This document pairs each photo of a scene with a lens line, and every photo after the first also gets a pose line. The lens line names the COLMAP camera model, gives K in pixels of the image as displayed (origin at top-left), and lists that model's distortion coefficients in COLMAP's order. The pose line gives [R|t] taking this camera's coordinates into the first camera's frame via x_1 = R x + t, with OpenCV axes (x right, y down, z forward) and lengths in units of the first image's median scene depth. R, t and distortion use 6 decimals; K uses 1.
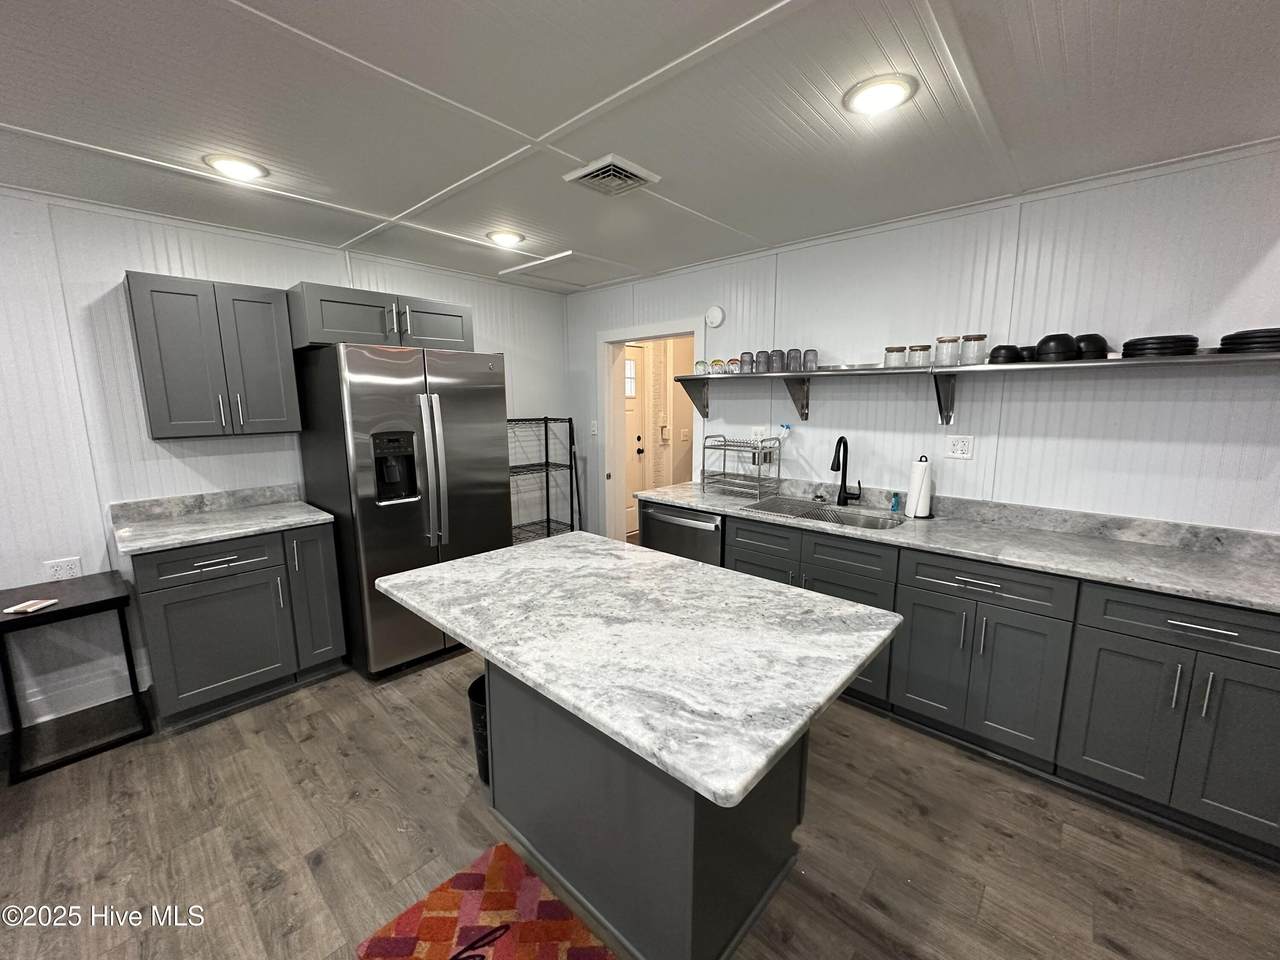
lens RADIAL K [[506.9, 0, 638.8], [0, 506.9, 480.4], [0, 0, 1]] dist [0.001458, 0.000079]
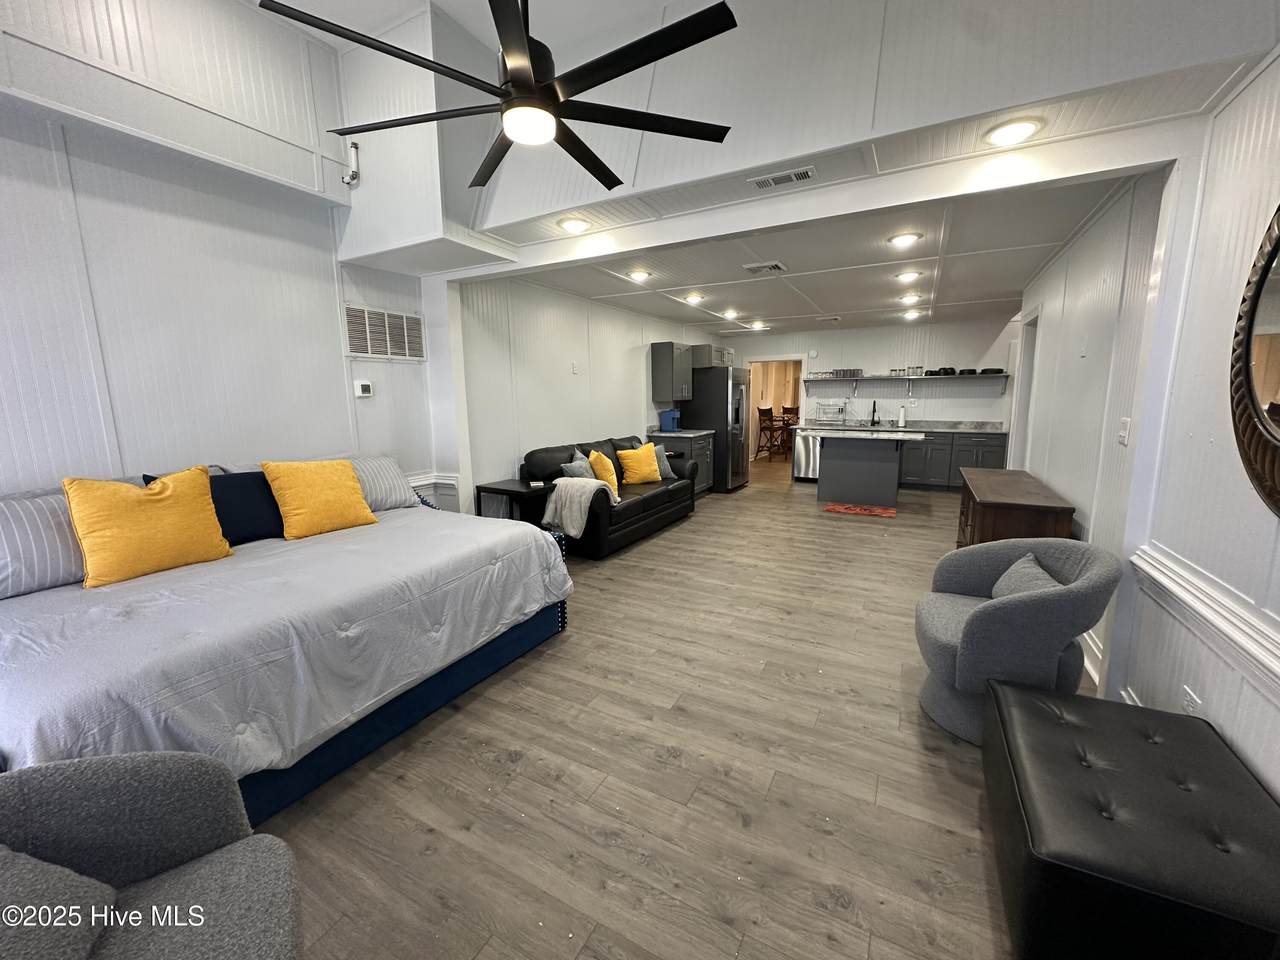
lens RADIAL K [[506.9, 0, 641.5], [0, 506.9, 482.0], [0, 0, 1]] dist [0.001458, 0.000079]
pose [[0.972003, -0.042797, 0.231038, -2.459355], [0.042218, 0.999081, 0.007451, 0.464376], [-0.231145, 0.002512, 0.972916, -2.313867]]
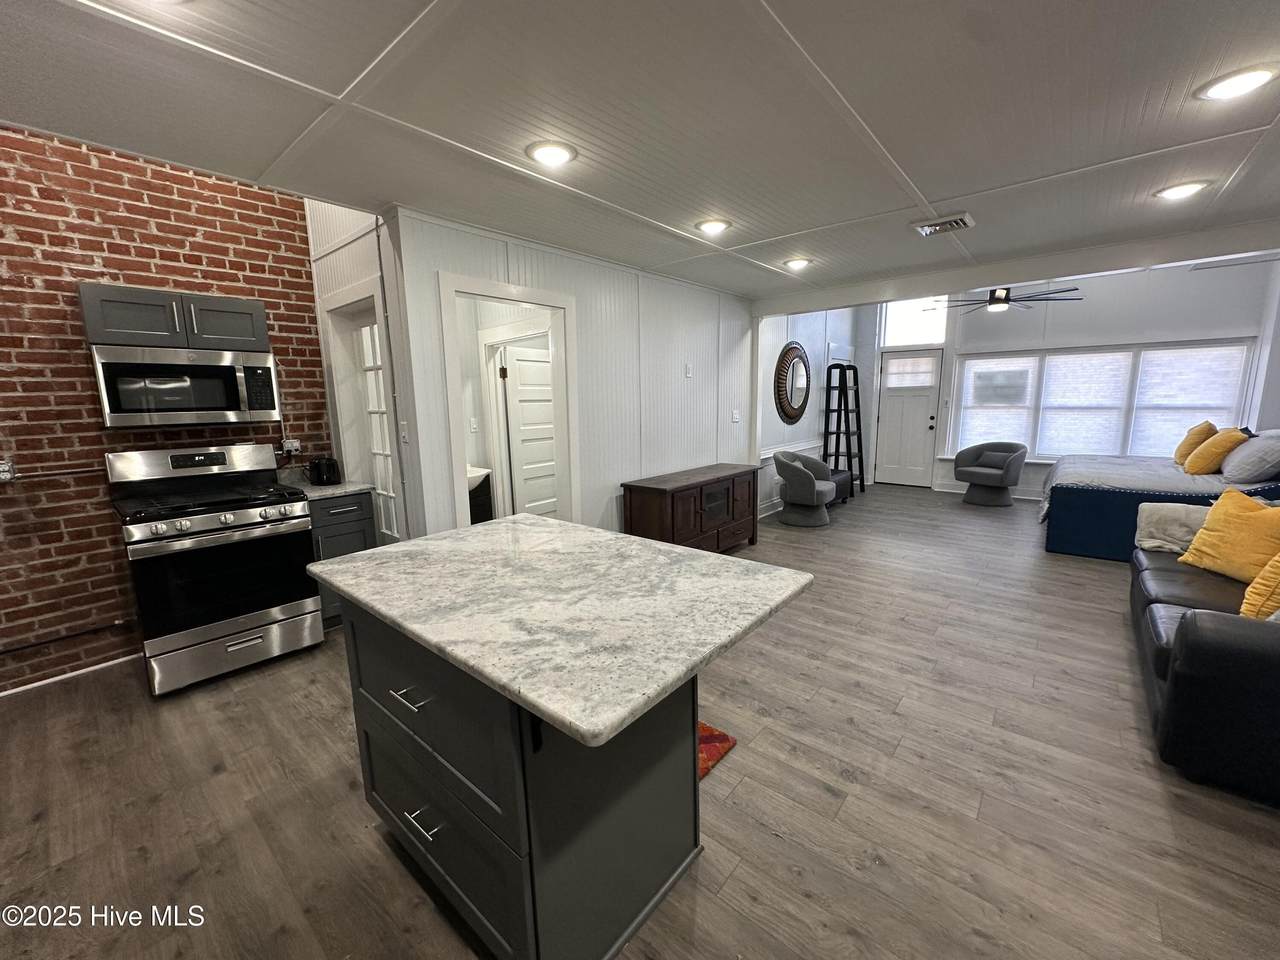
lens RADIAL K [[506.9, 0, 640.7], [0, 506.9, 476.8], [0, 0, 1]] dist [0.001458, 0.000079]
pose [[-0.999008, 0.031883, -0.031081, -0.196019], [0.020501, 0.949015, 0.314565, -0.240638], [0.039525, 0.313616, -0.948727, 1.726410]]
